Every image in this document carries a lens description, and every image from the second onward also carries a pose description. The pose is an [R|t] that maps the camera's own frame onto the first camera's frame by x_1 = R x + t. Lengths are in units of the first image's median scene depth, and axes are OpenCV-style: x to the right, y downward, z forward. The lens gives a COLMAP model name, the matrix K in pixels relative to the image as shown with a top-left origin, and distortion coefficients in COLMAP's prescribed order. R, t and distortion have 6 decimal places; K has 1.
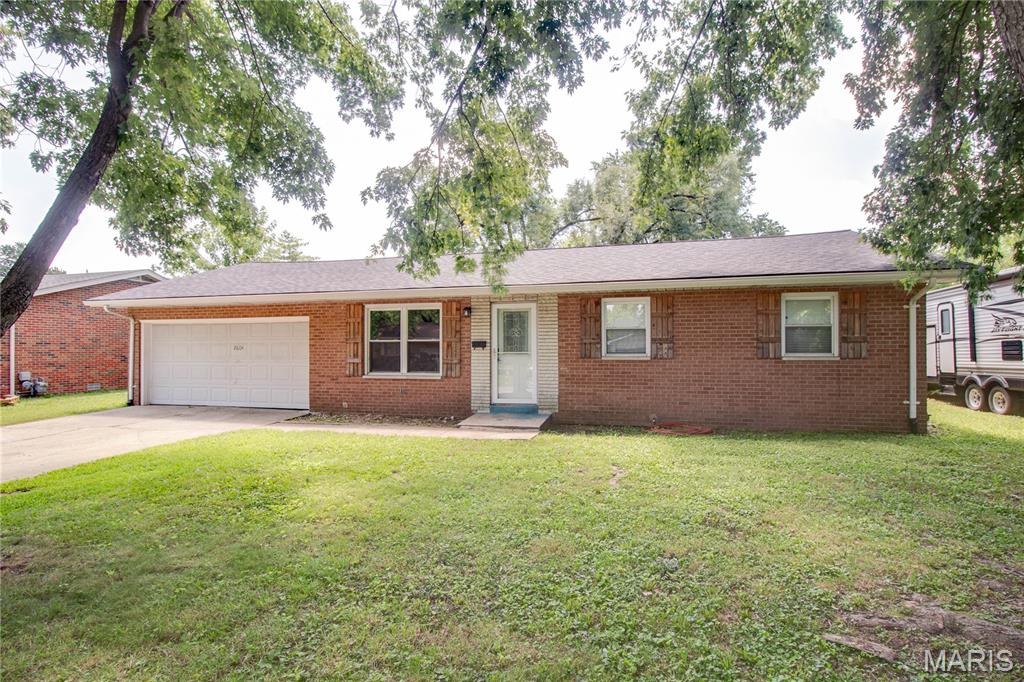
lens RADIAL K [[468.0, 0, 512.0], [0, 468.0, 341.0], [0, 0, 1]] dist [-0.000356, 0.000002]
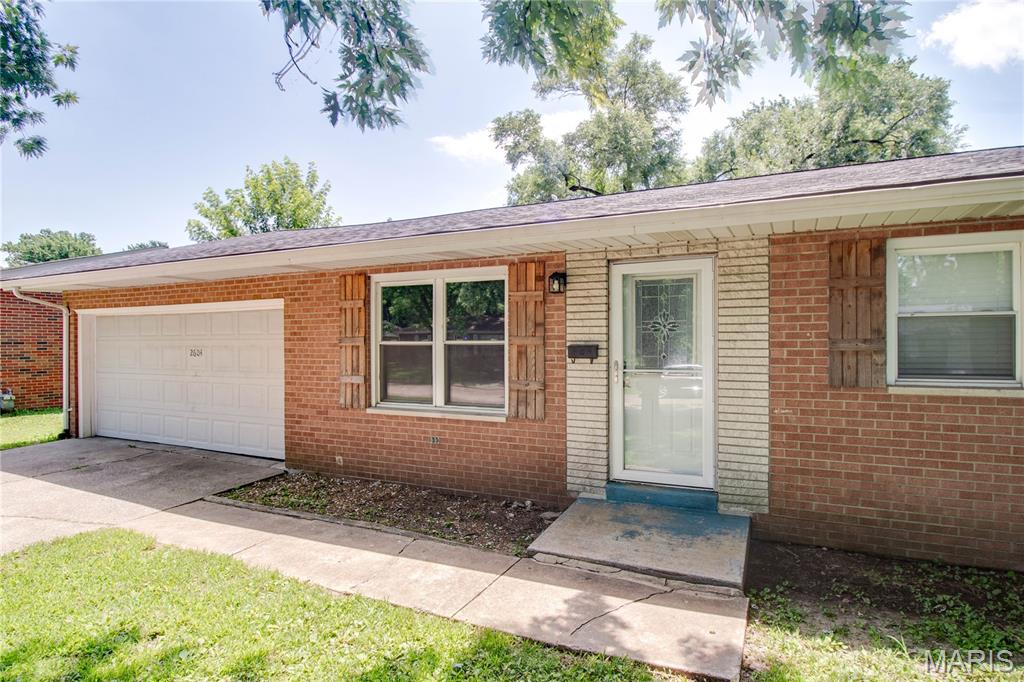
lens RADIAL K [[495.9, 0, 554.3], [0, 495.9, 340.9], [0, 0, 1]] dist [-0.003643, -0.000656]
pose [[0.988445, -0.000744, -0.151576, -0.023213], [0.003076, 0.999881, 0.015149, -0.010808], [0.151546, -0.015440, 0.988330, 0.489354]]
